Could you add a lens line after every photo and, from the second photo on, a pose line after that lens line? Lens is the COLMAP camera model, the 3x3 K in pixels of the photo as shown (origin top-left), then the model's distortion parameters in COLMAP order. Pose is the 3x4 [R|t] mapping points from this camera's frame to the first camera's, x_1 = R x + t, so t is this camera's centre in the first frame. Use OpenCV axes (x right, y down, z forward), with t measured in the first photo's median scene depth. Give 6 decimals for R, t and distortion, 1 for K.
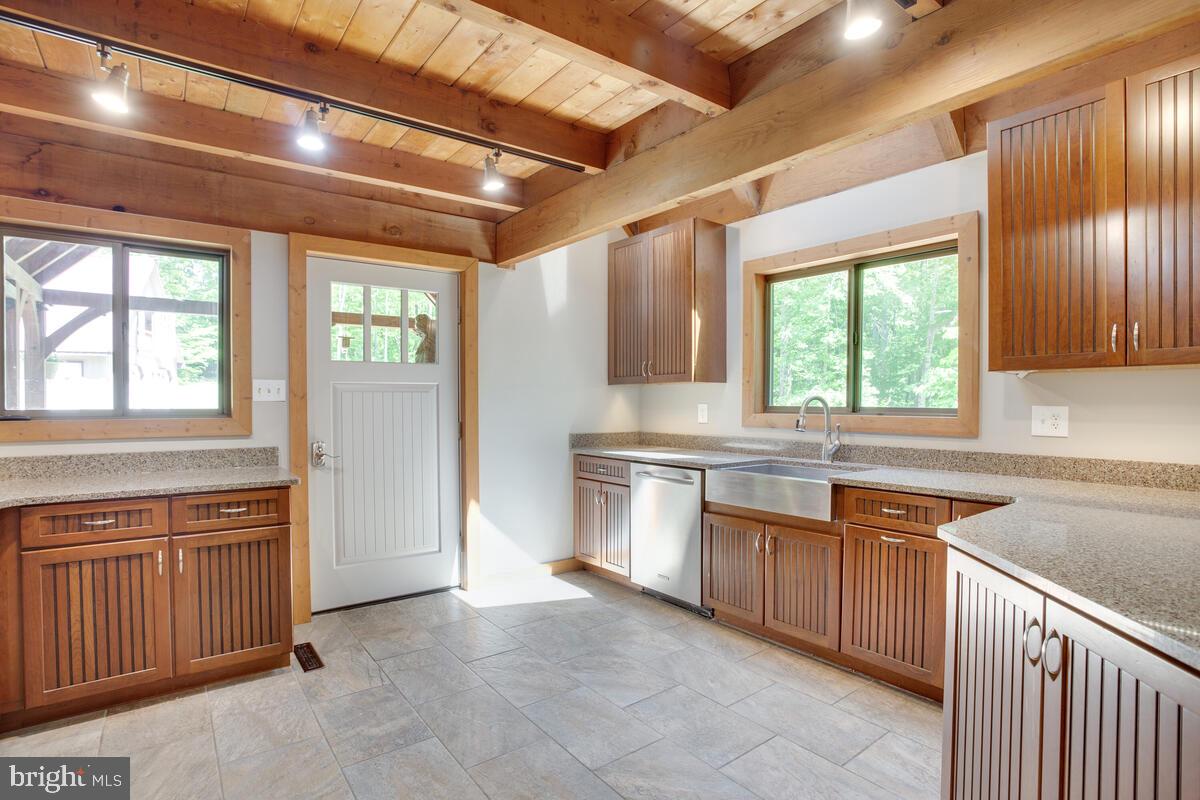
lens RADIAL K [[589.3, 0, 599.8], [0, 589.3, 409.6], [0, 0, 1]] dist [-0.058746, 0.012812]
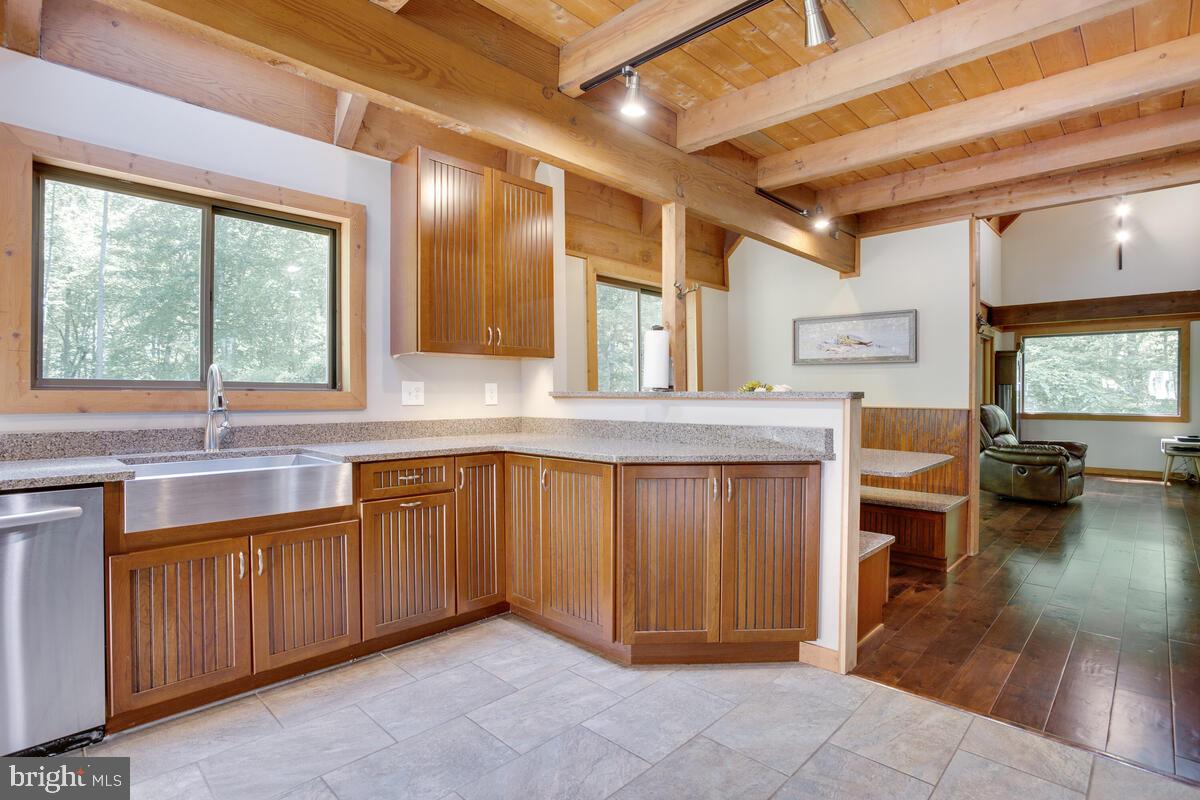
lens RADIAL K [[589.3, 0, 611.1], [0, 589.3, 400.4], [0, 0, 1]] dist [-0.058746, 0.012812]
pose [[-0.160893, -0.011055, 0.986910, -0.488699], [0.011220, 0.999852, 0.013029, 0.020064], [-0.986908, 0.013169, -0.160745, 0.650634]]
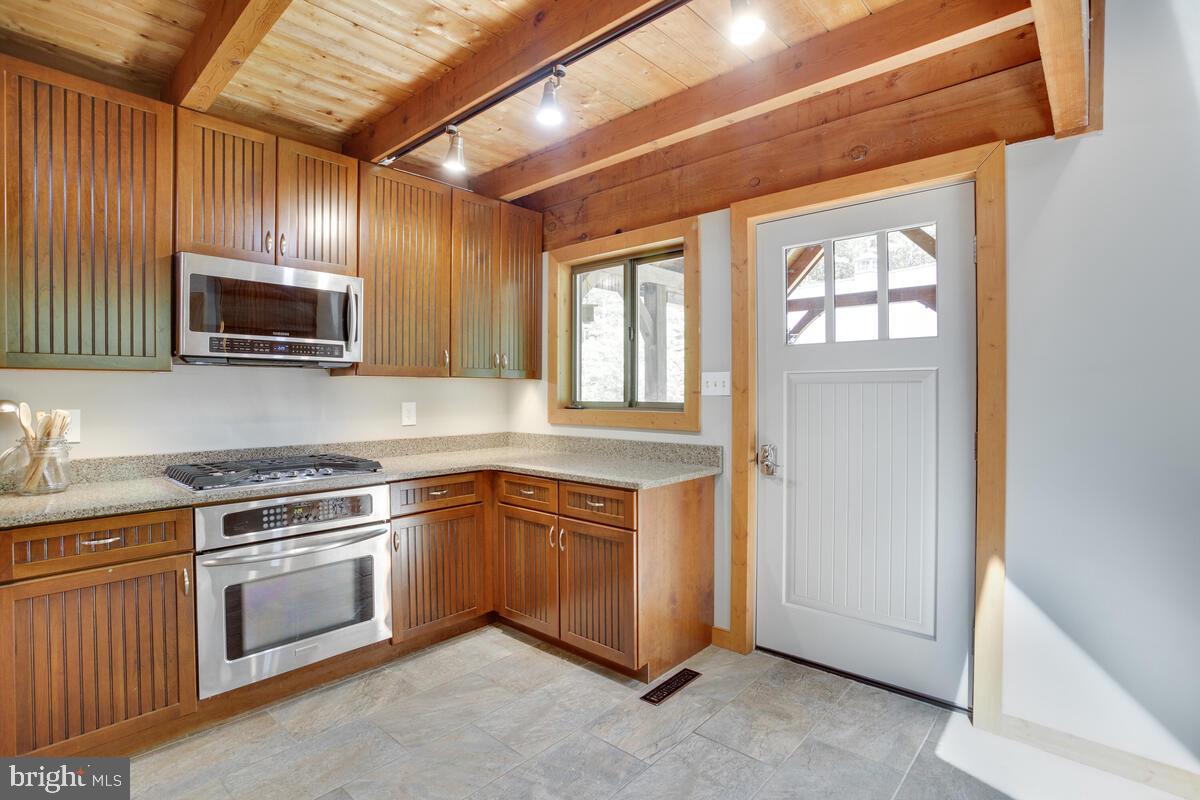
lens RADIAL K [[589.3, 0, 592.2], [0, 589.3, 397.4], [0, 0, 1]] dist [-0.058746, 0.012812]
pose [[0.185147, 0.011443, -0.982644, 0.330088], [-0.012154, 0.999882, 0.009354, -0.019789], [0.982636, 0.010211, 0.185265, 0.688767]]
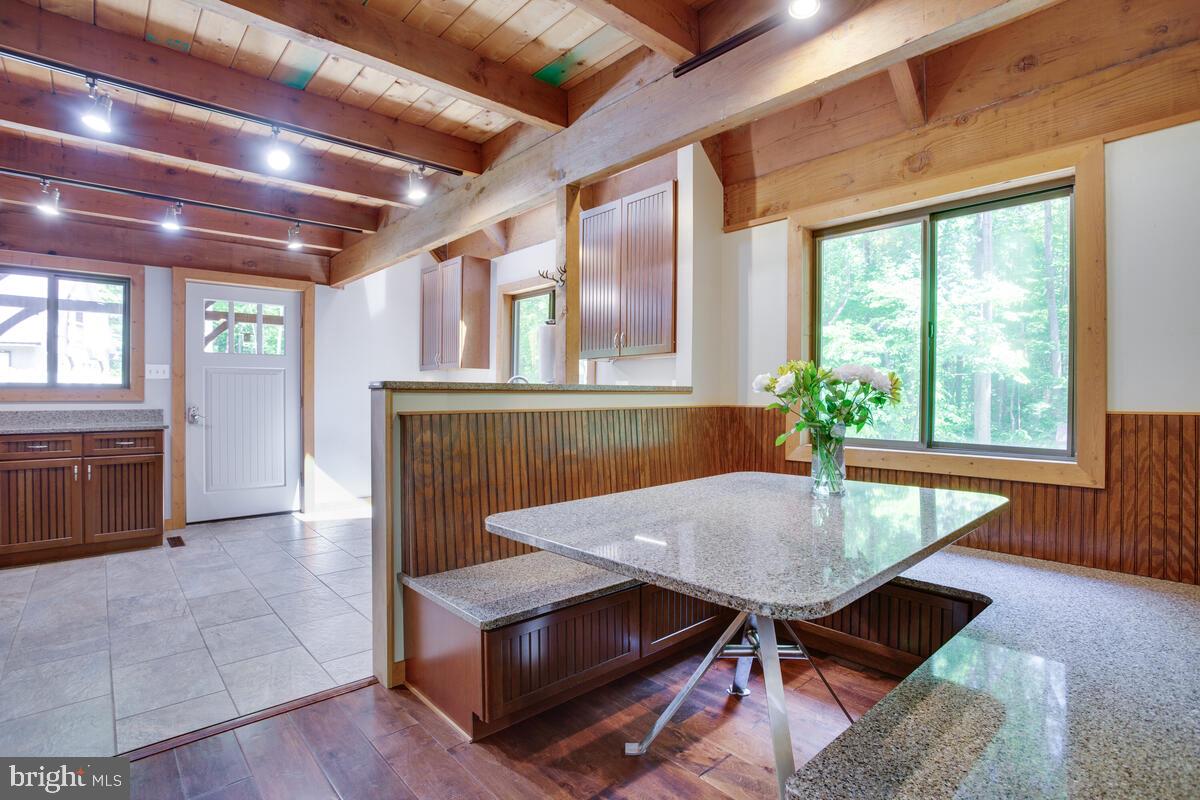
lens RADIAL K [[589.3, 0, 611.9], [0, 589.3, 395.1], [0, 0, 1]] dist [-0.058746, 0.012812]
pose [[0.996426, 0.000926, 0.084463, 0.519672], [0.000358, 0.999885, -0.015182, 0.054526], [-0.084467, 0.015158, 0.996311, -0.621714]]
